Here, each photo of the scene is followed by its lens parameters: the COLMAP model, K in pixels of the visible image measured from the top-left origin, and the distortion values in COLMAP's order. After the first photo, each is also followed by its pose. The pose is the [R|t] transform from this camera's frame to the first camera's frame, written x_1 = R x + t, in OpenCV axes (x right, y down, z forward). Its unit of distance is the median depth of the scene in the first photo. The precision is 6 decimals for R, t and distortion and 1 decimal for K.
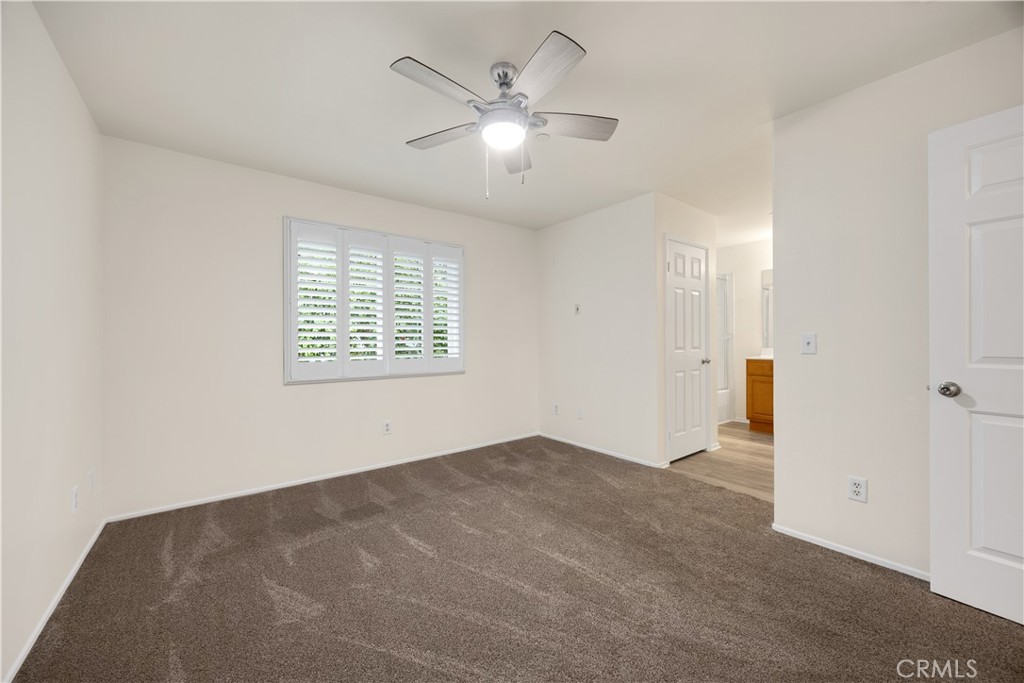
lens RADIAL K [[396.5, 0, 518.0], [0, 396.5, 345.2], [0, 0, 1]] dist [0.000528, -0.000078]
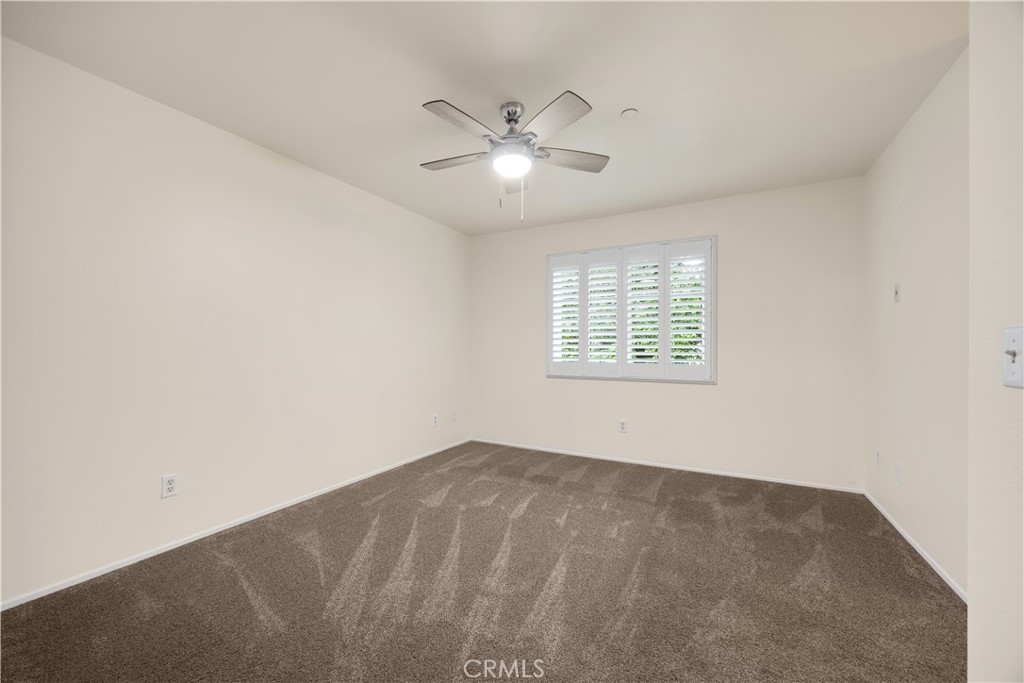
lens RADIAL K [[396.5, 0, 518.0], [0, 396.5, 345.2], [0, 0, 1]] dist [0.000528, -0.000078]
pose [[0.400704, 0.000781, -0.916207, 0.647066], [-0.018436, 0.999804, -0.007211, 0.001231], [0.916022, 0.019781, 0.400640, 0.357735]]
